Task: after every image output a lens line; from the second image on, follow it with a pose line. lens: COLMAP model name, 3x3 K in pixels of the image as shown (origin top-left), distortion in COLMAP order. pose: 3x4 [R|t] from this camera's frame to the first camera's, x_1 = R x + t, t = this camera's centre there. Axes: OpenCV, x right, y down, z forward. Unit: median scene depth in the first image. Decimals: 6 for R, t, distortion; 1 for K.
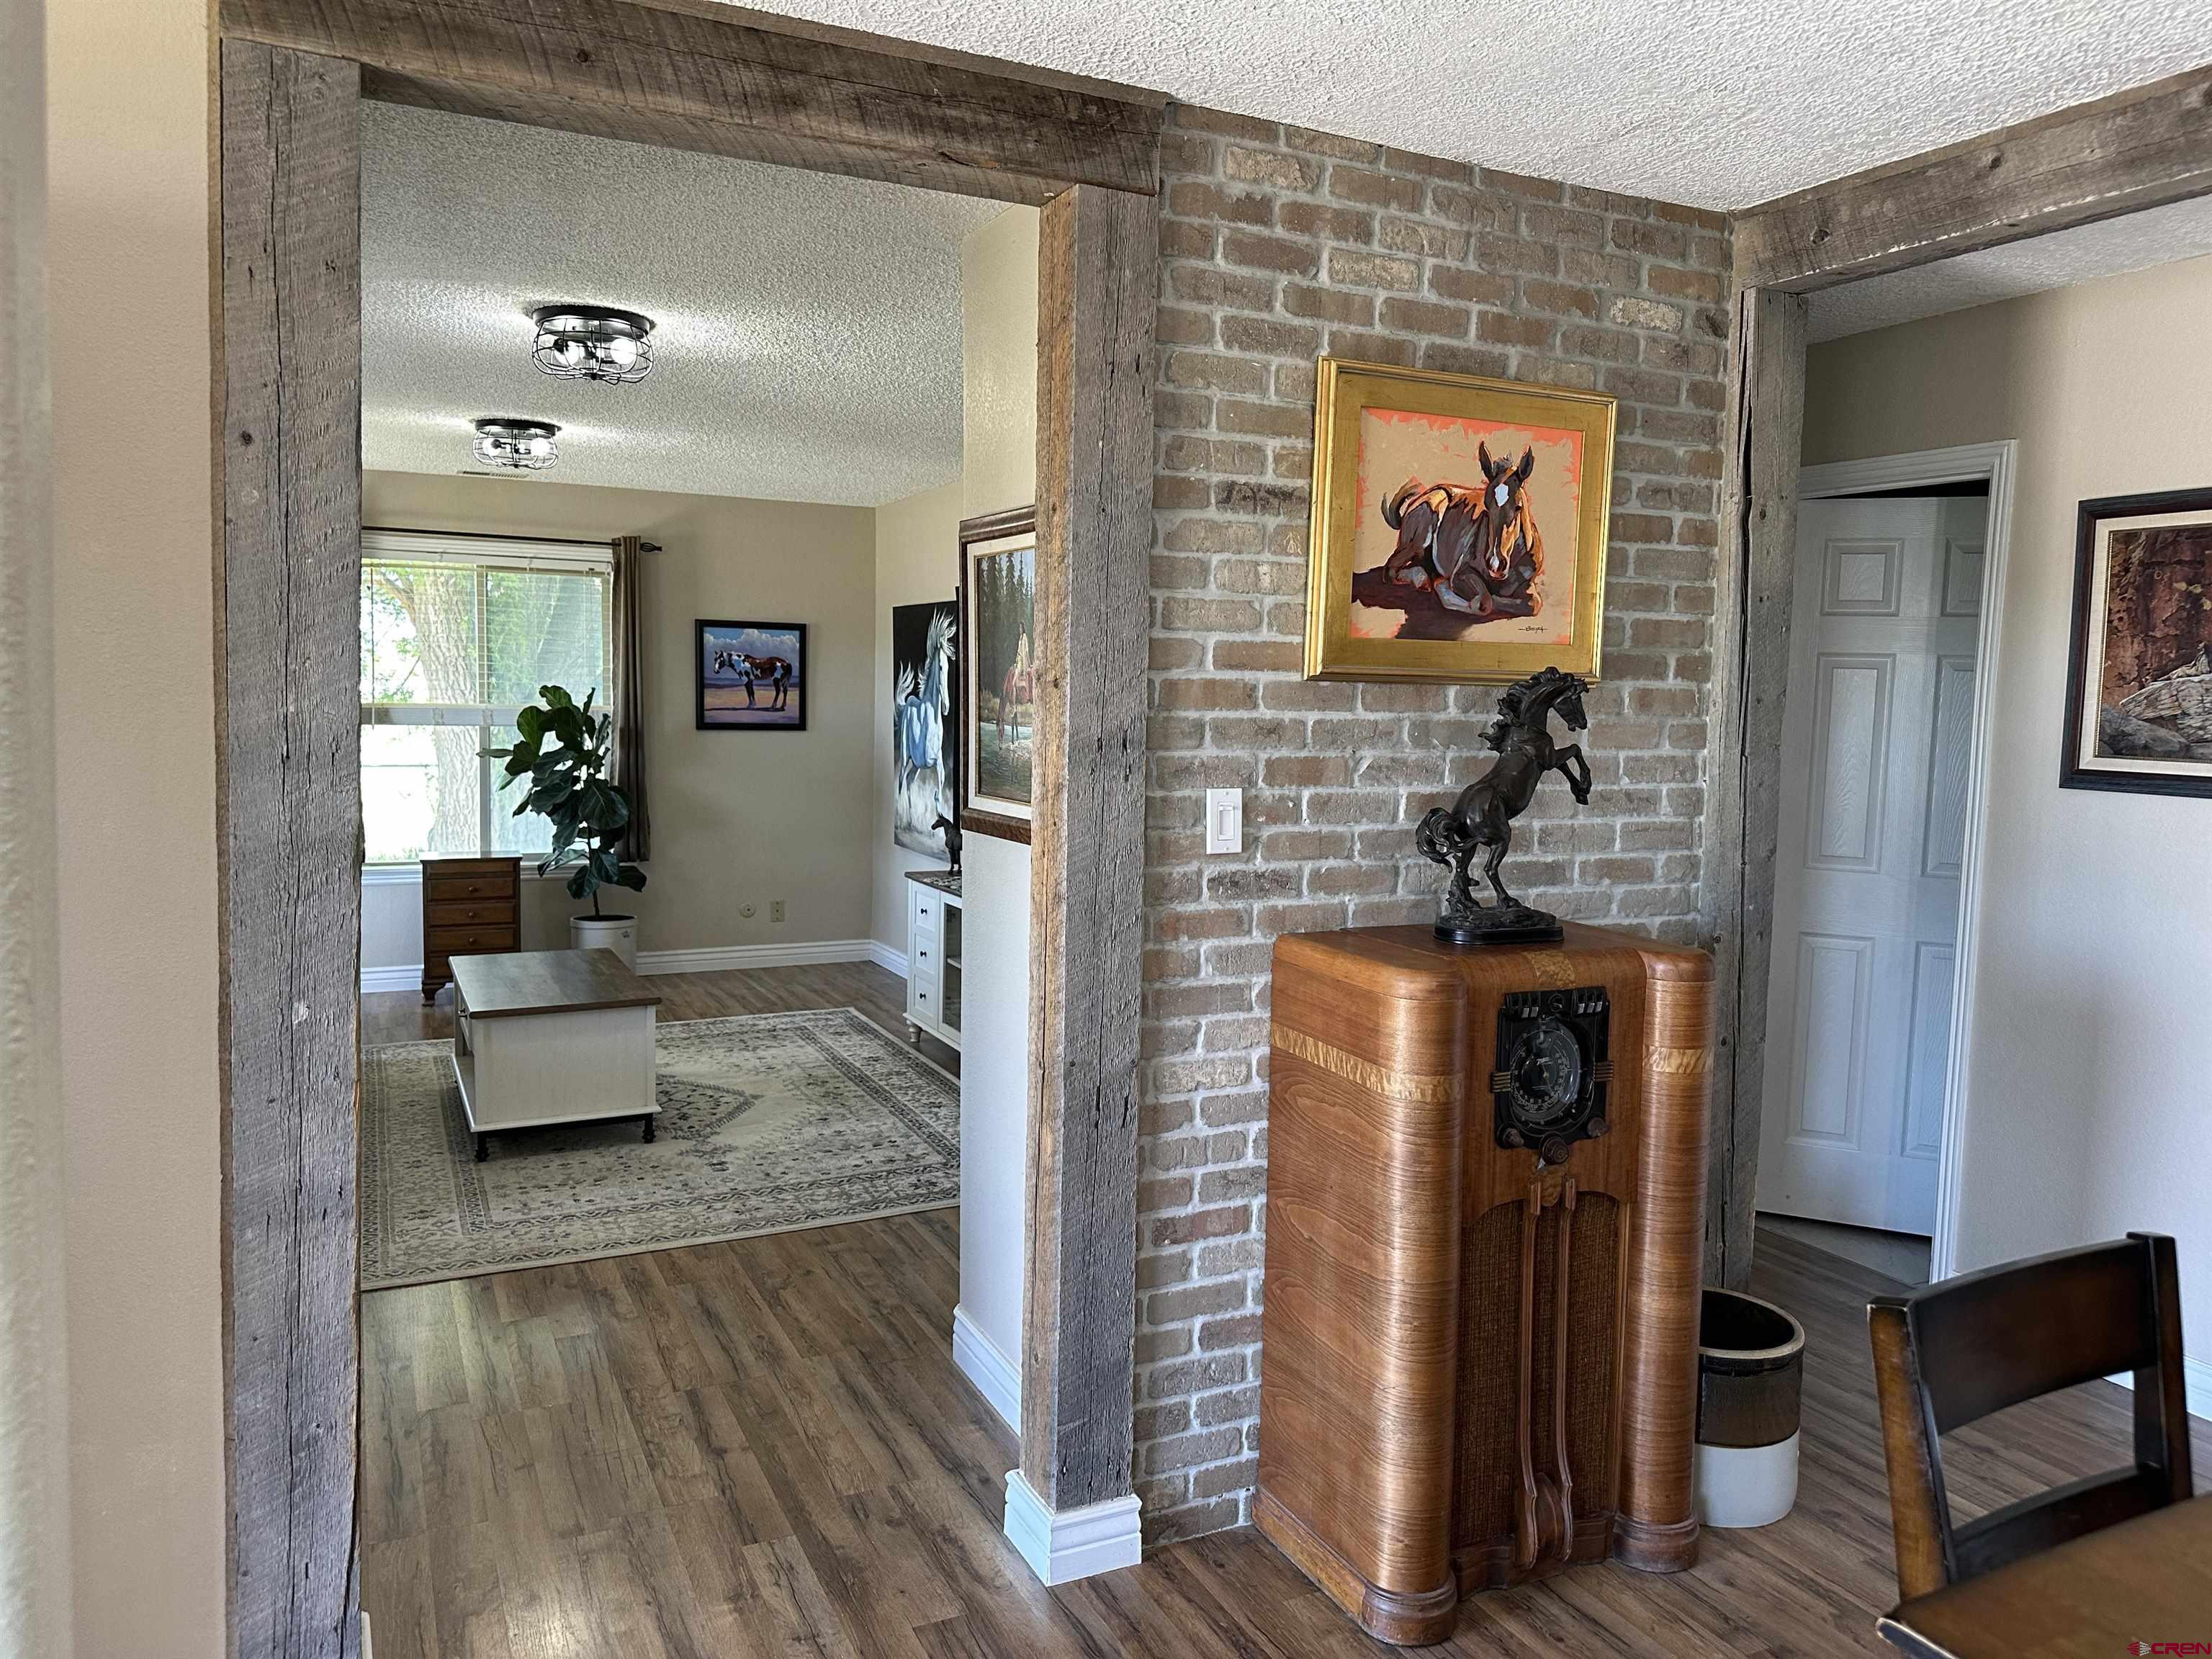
lens RADIAL K [[1542.6, 0, 1119.7], [0, 1542.6, 824.1], [0, 0, 1]] dist [0.182204, -0.334664]
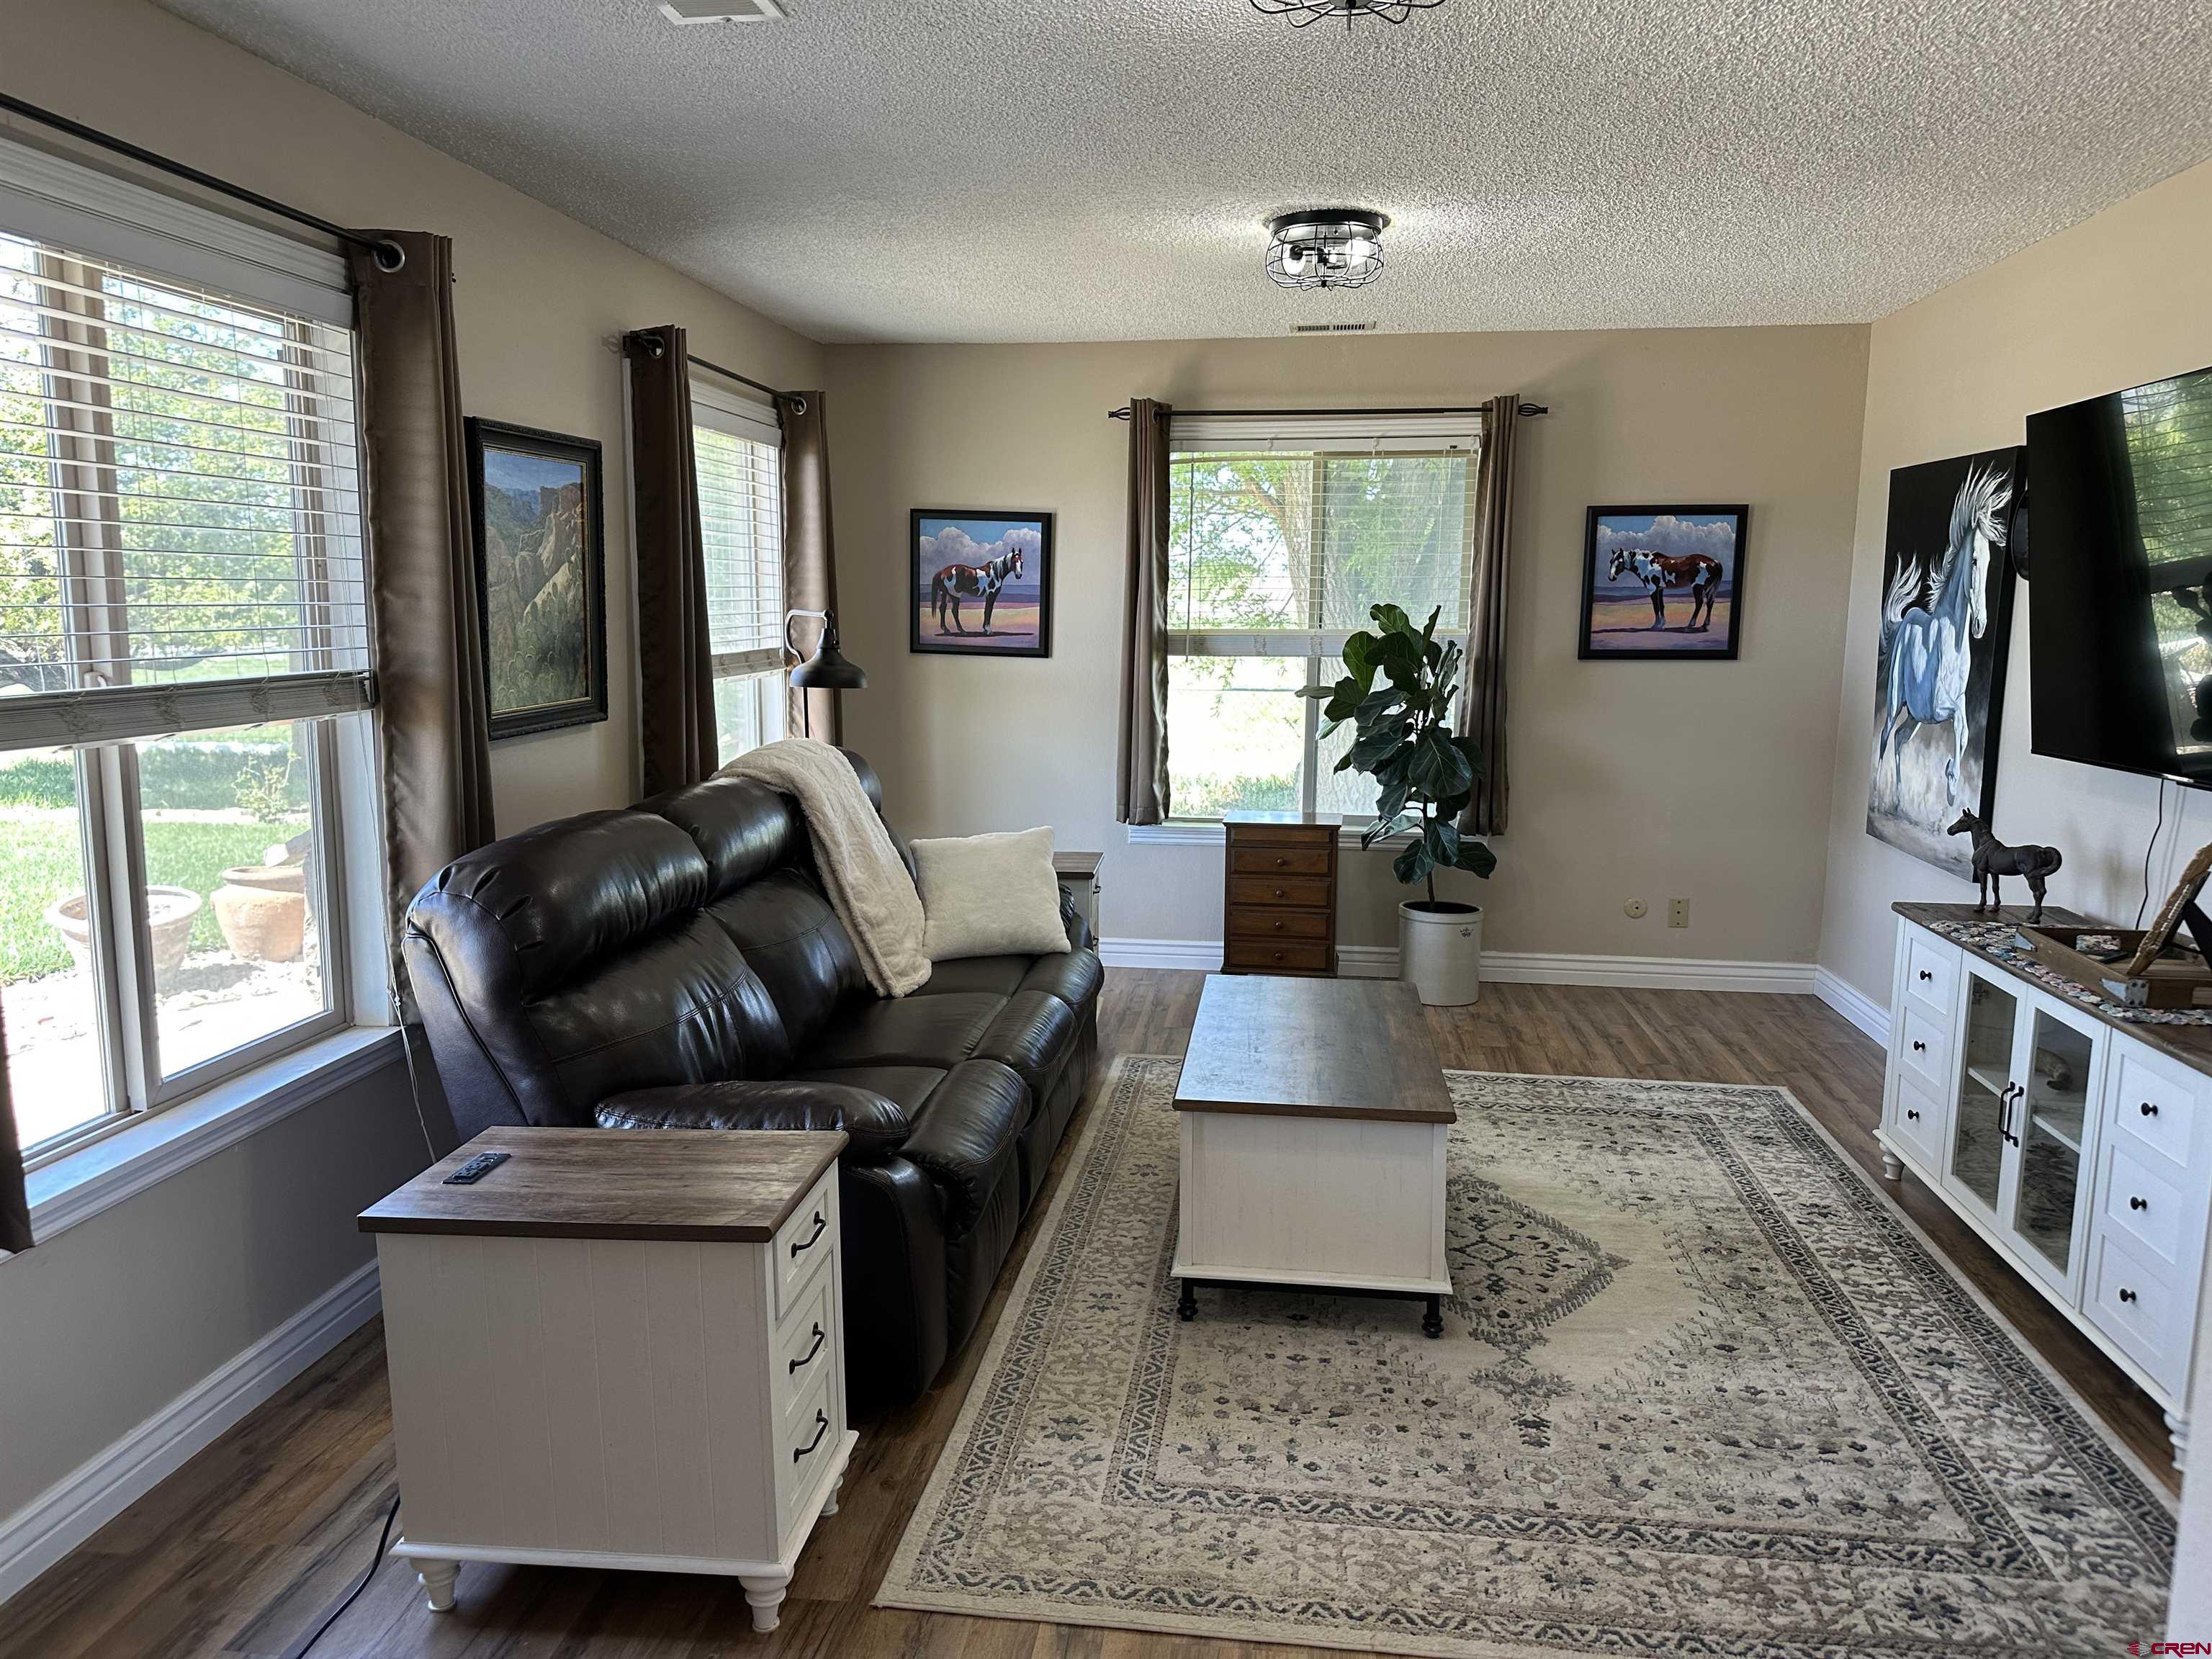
lens RADIAL K [[1542.6, 0, 1119.7], [0, 1542.6, 824.1], [0, 0, 1]] dist [0.182204, -0.334664]
pose [[0.840245, 0.065799, -0.538200, -0.130706], [-0.036261, 0.997206, 0.065304, -0.060010], [0.540993, -0.035356, 0.840283, 0.670440]]
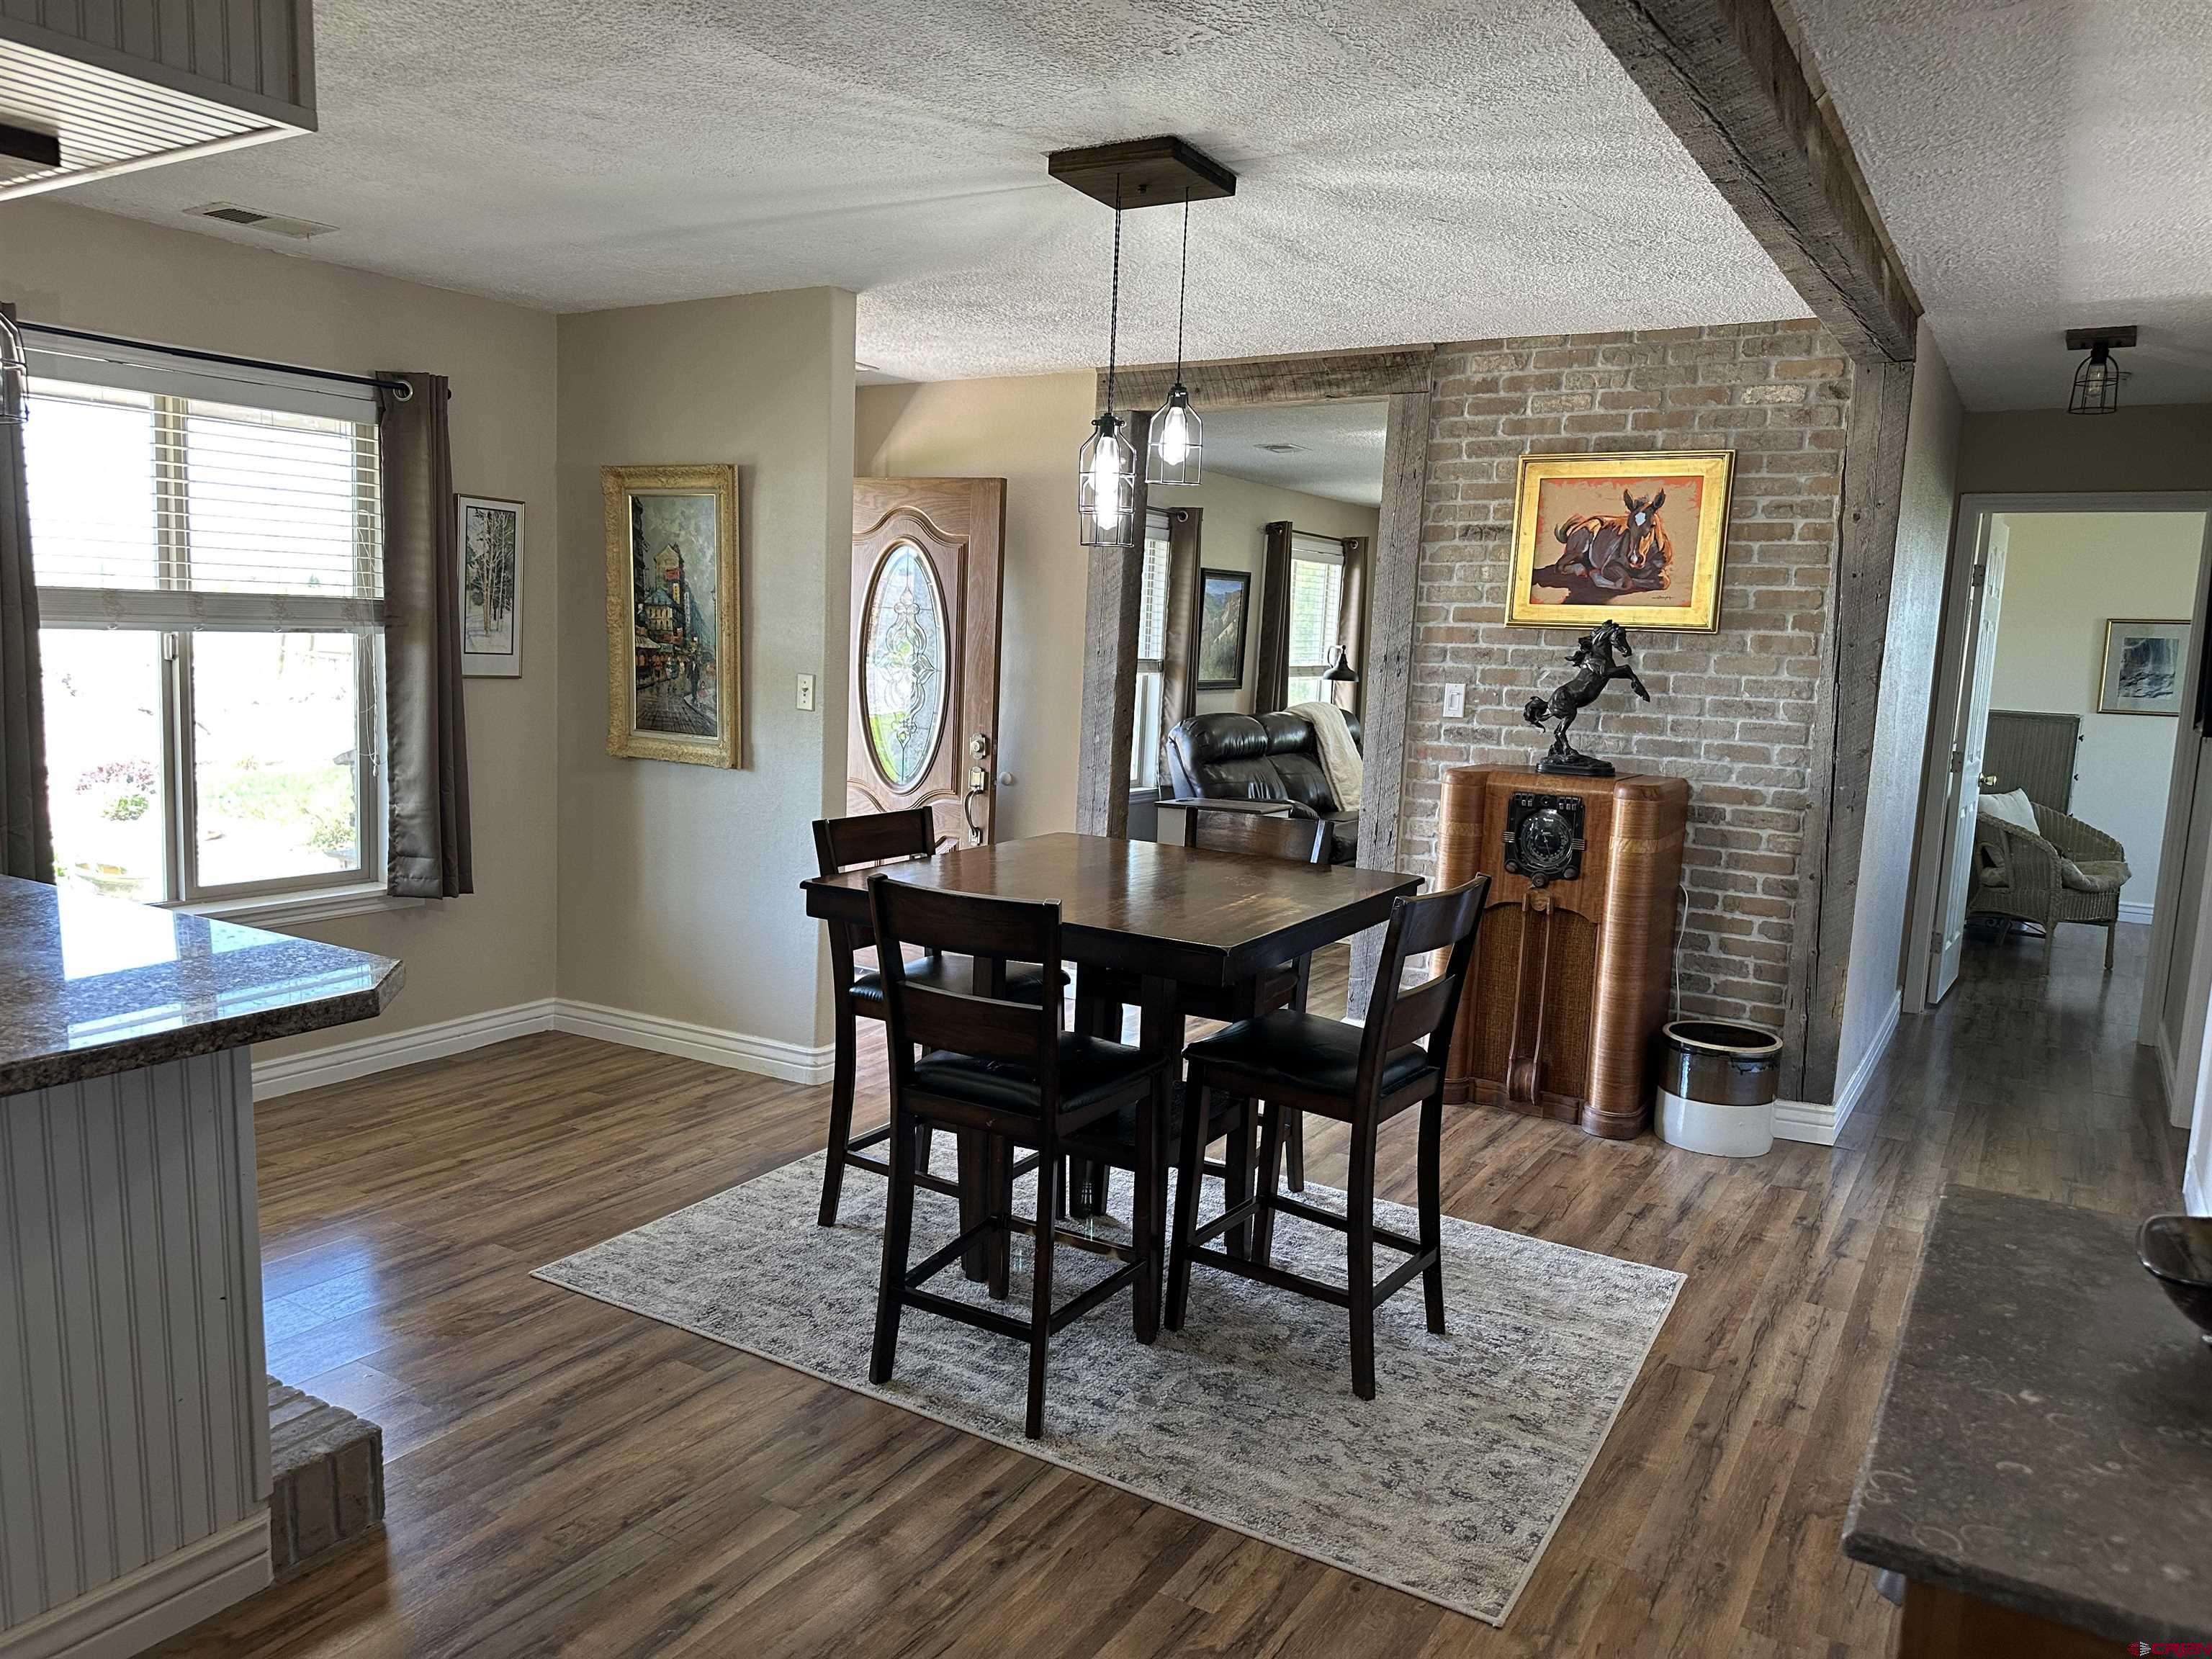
lens RADIAL K [[1537.1, 0, 1110.4], [0, 1537.1, 839.9], [0, 0, 1]] dist [0.195379, -0.402094]
pose [[0.540045, 0.113352, -0.833968, 1.286069], [-0.100592, 0.992479, 0.069758, 0.068895], [0.835603, 0.046218, 0.547386, -0.365861]]
